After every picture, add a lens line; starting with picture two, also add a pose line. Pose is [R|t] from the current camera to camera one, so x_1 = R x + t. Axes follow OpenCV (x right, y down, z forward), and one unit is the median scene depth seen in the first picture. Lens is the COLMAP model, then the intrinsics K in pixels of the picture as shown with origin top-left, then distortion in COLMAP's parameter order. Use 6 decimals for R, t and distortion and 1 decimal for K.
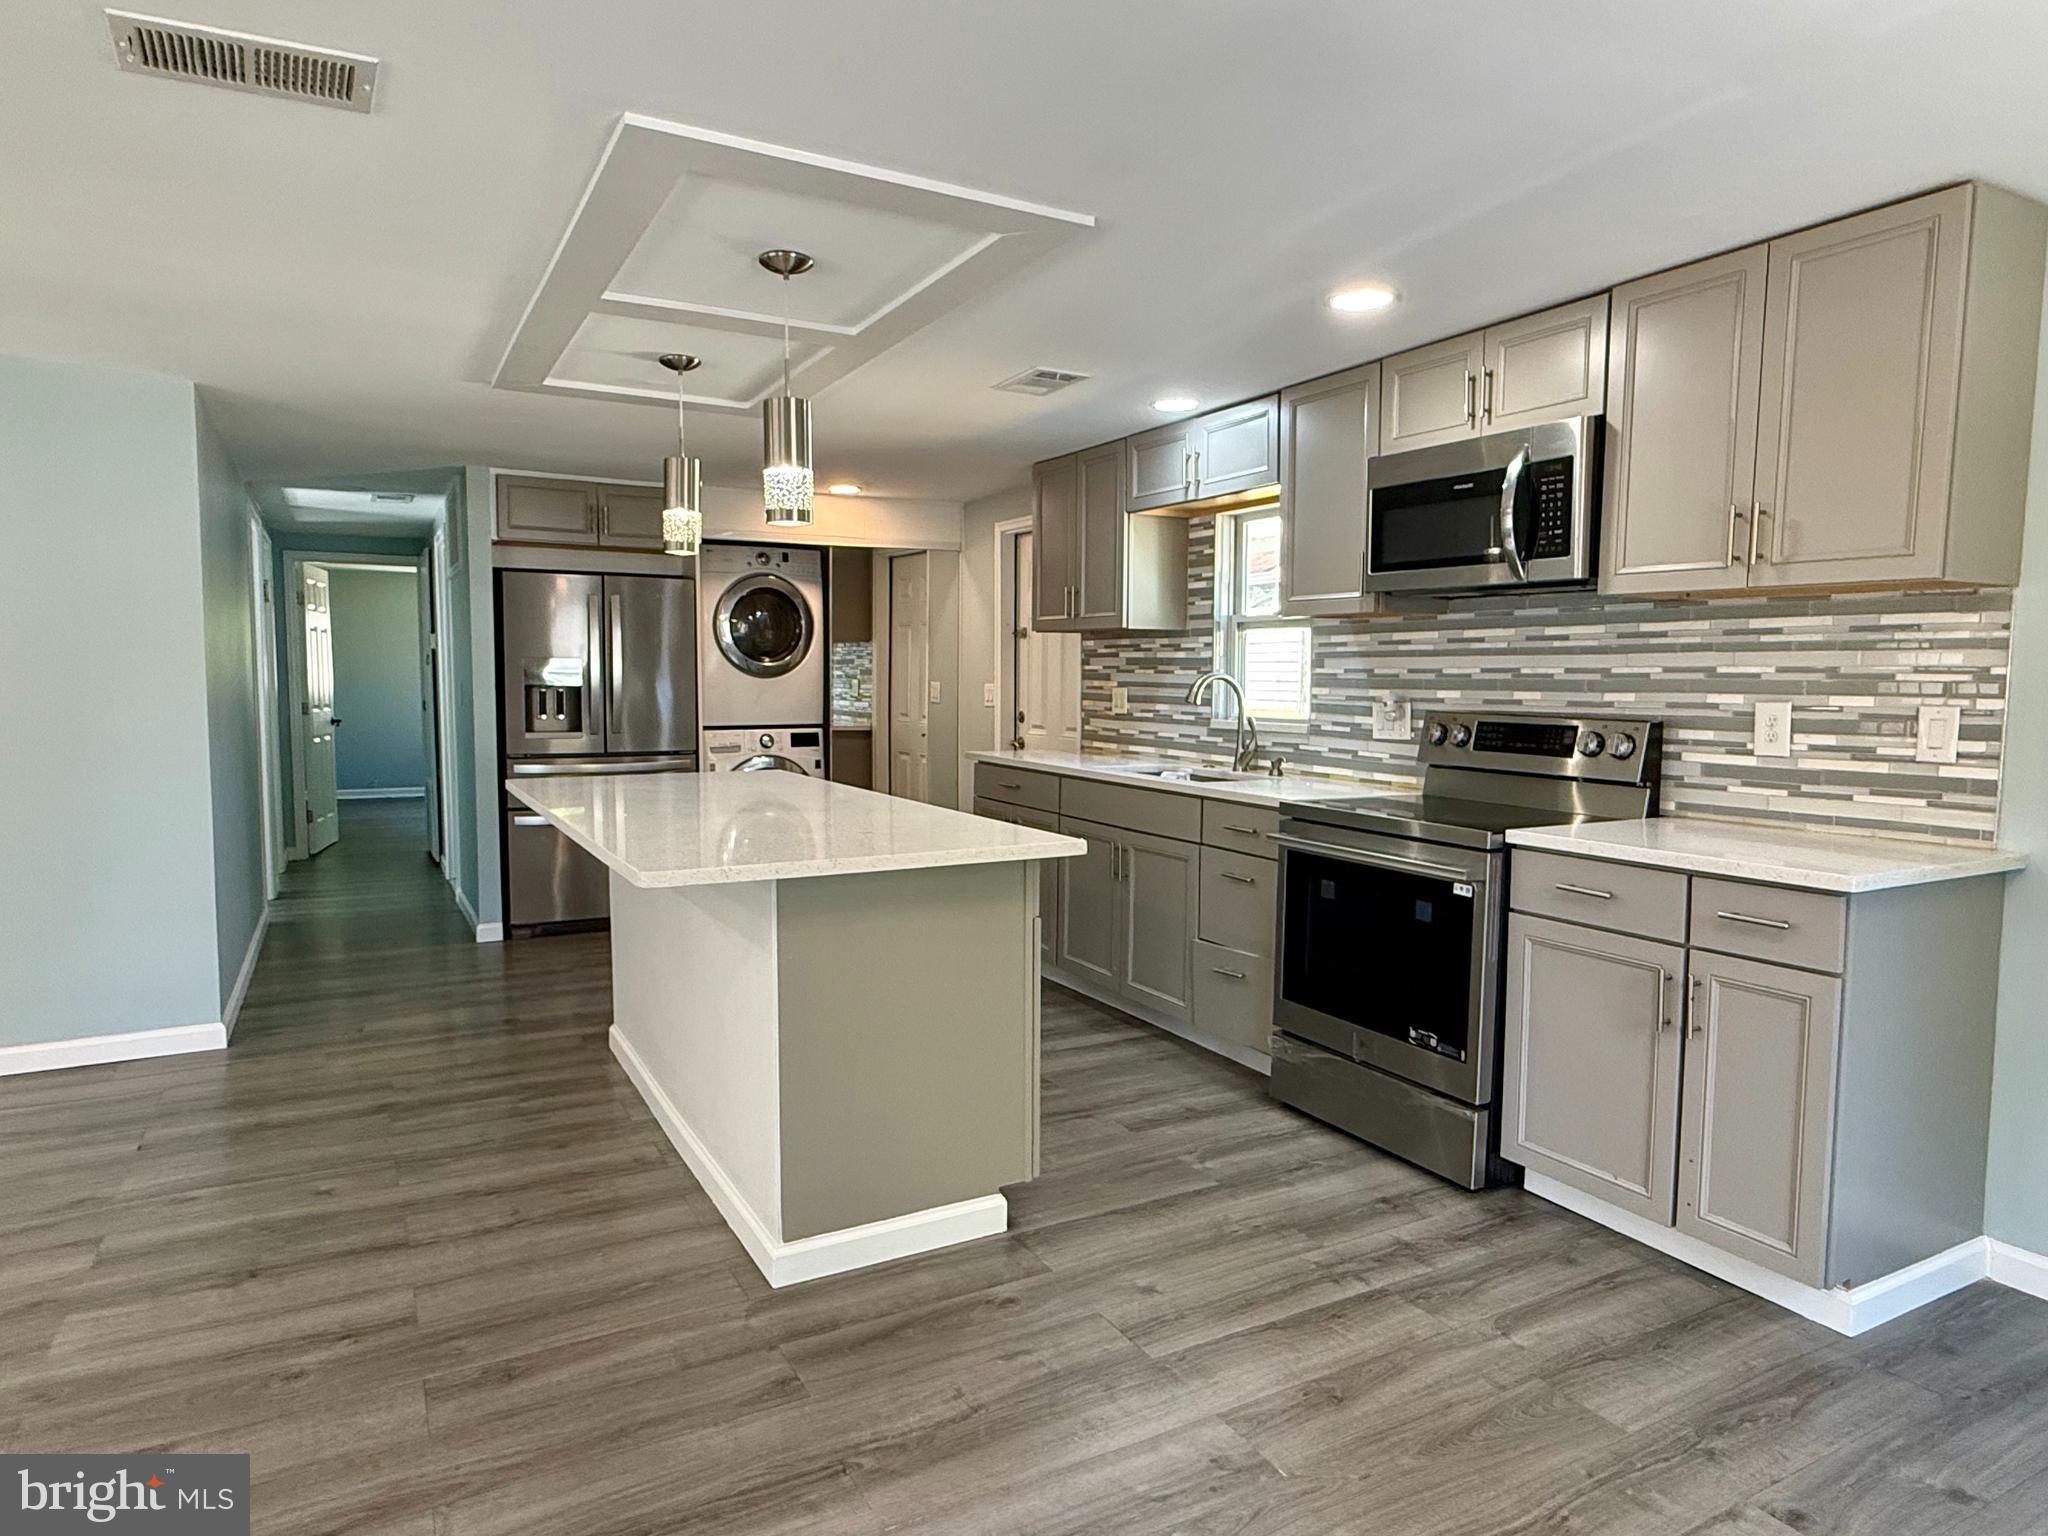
lens RADIAL K [[1216.7, 0, 1017.4], [0, 1216.7, 768.7], [0, 0, 1]] dist [-0.000704, -0.000704]
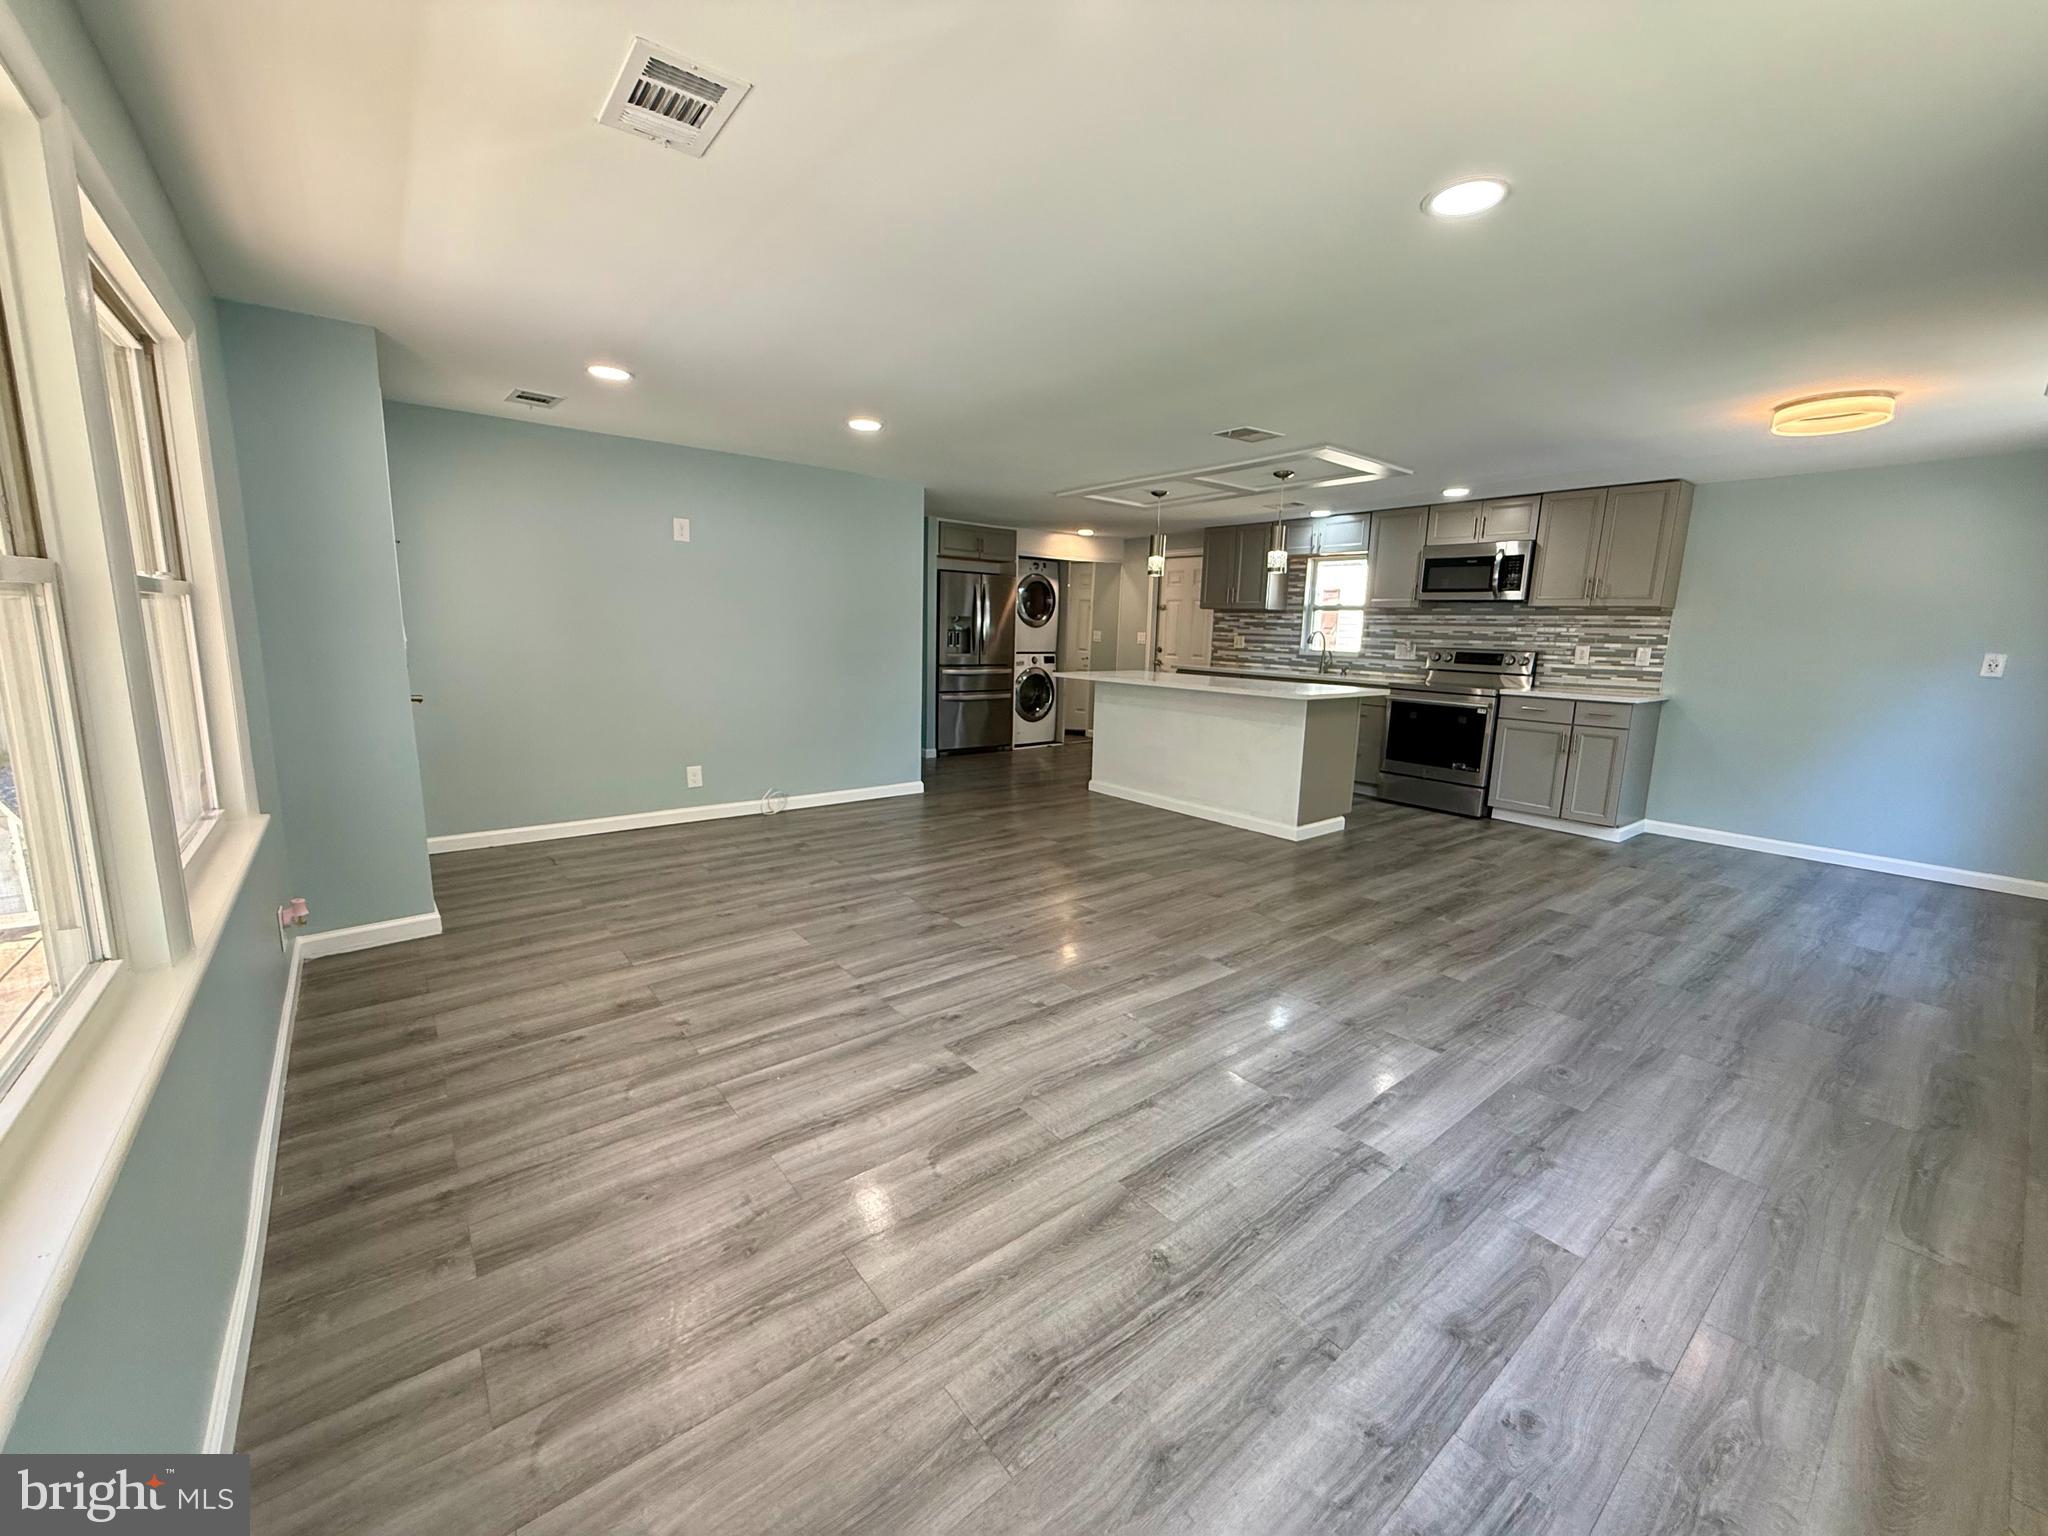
lens RADIAL K [[812.2, 0, 1017.0], [0, 812.2, 767.4], [0, 0, 1]] dist [-0.002310, 0.000086]
pose [[0.985827, -0.009582, 0.167494, -0.724368], [-0.006334, 0.995530, 0.094235, 0.042297], [-0.167648, -0.093960, 0.981359, -0.482596]]
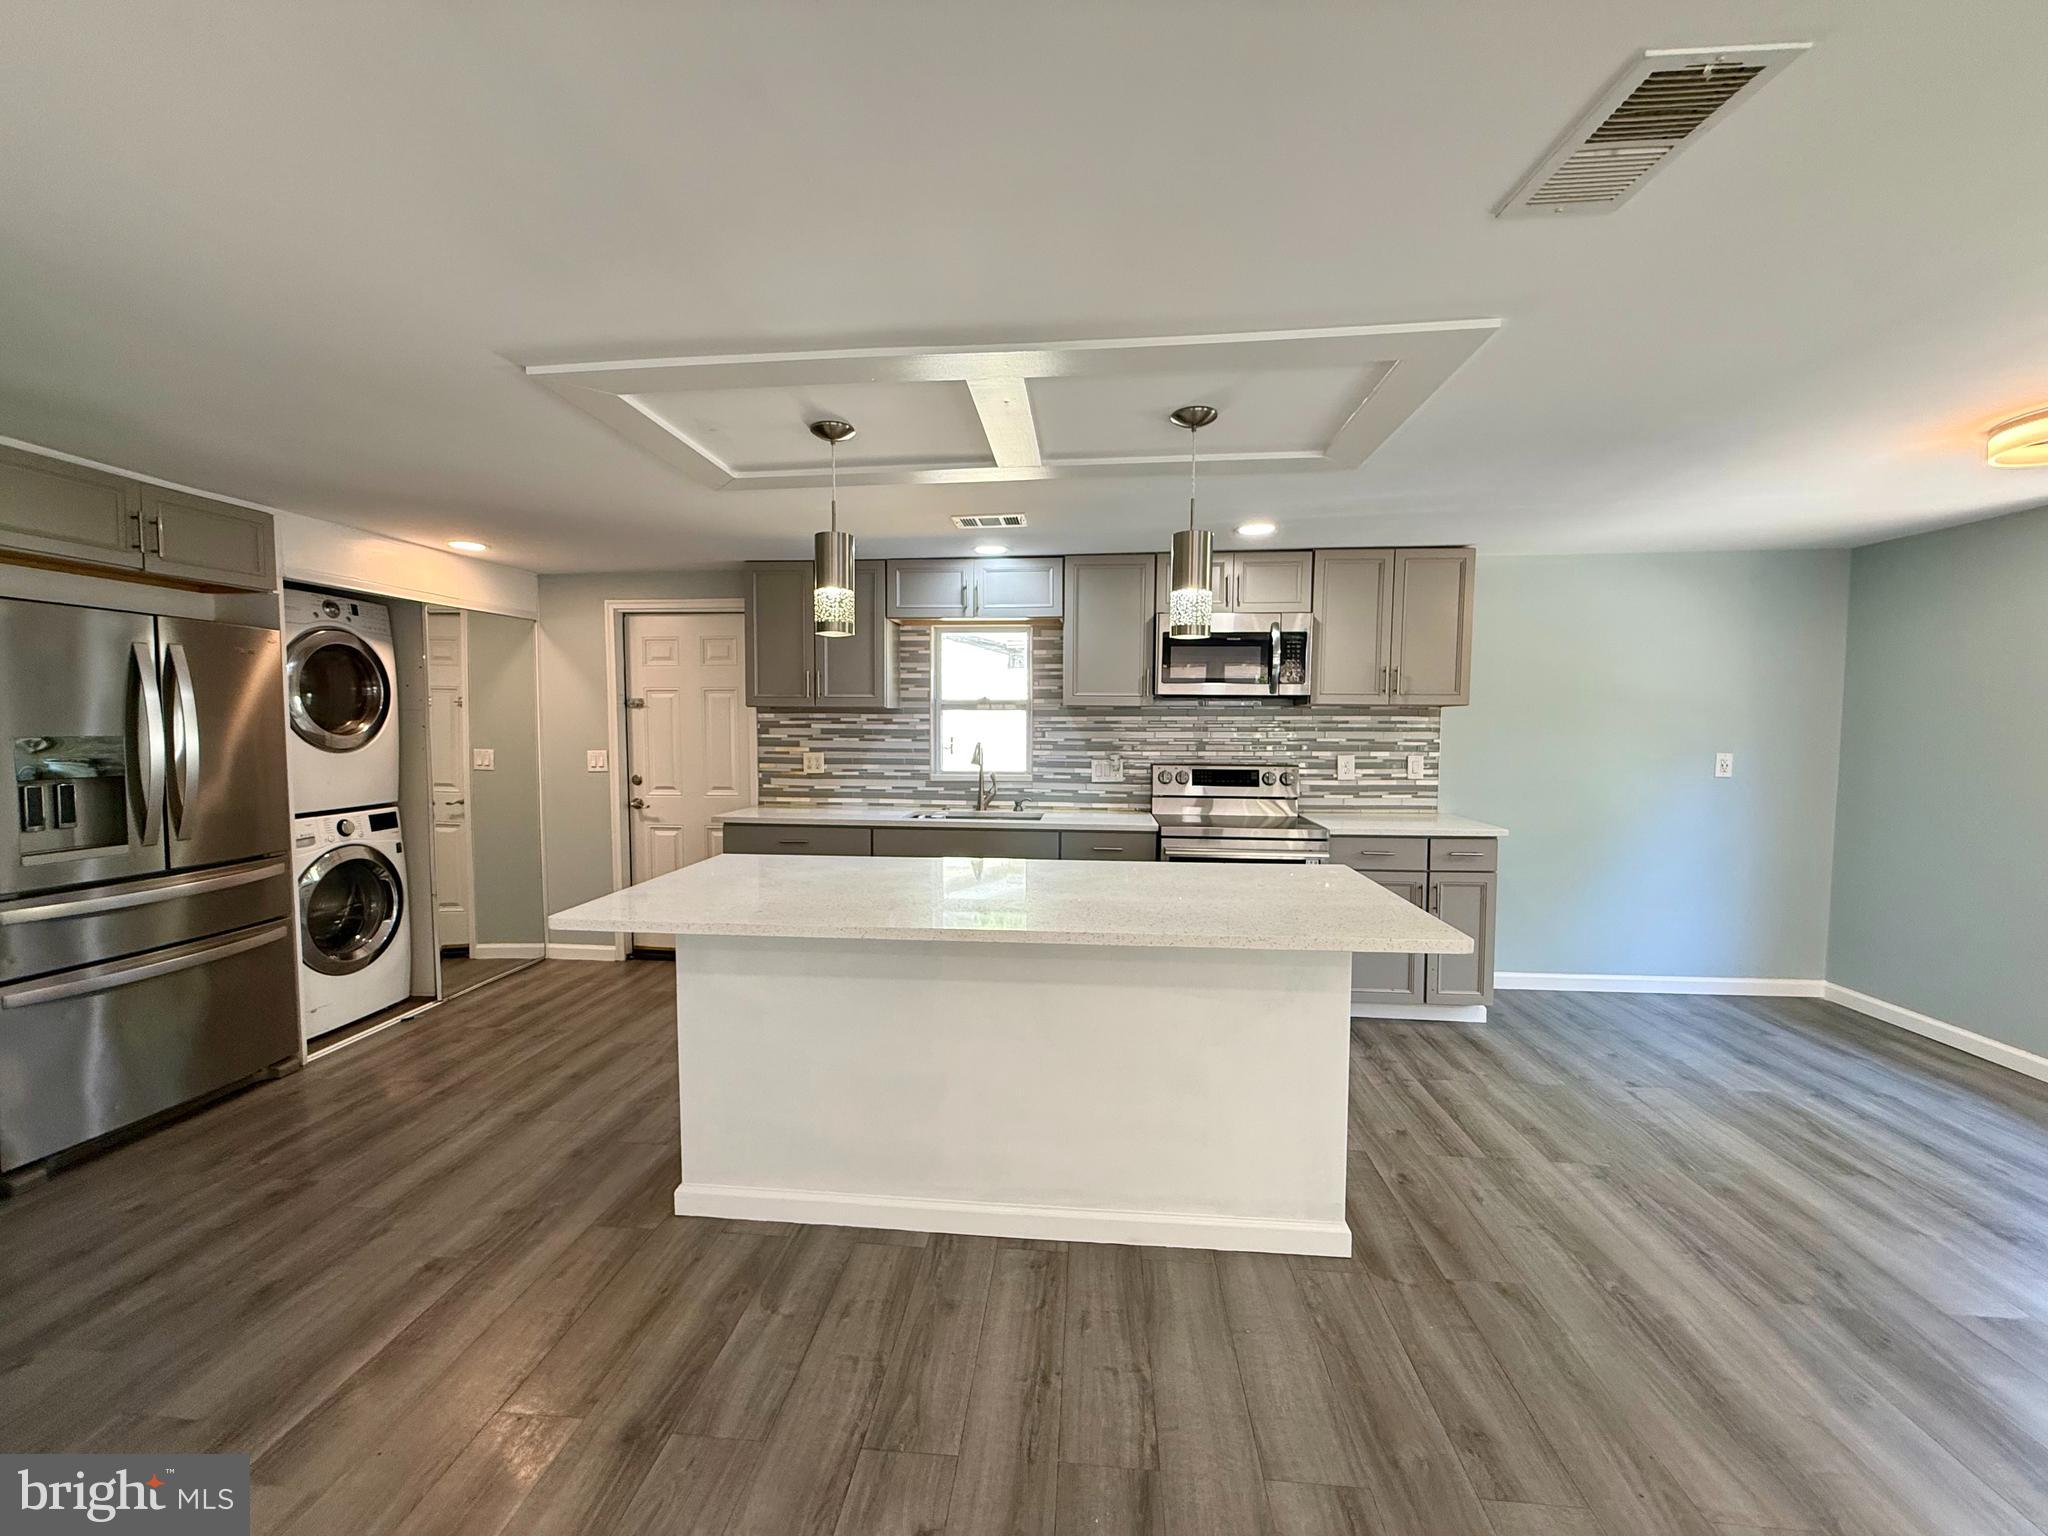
lens RADIAL K [[812.2, 0, 1017.0], [0, 812.2, 767.4], [0, 0, 1]] dist [-0.002310, 0.000086]
pose [[0.560676, -0.049942, 0.826528, -0.643022], [0.065665, 0.997718, 0.015743, -0.067336], [-0.825427, 0.045447, 0.562676, 0.482208]]
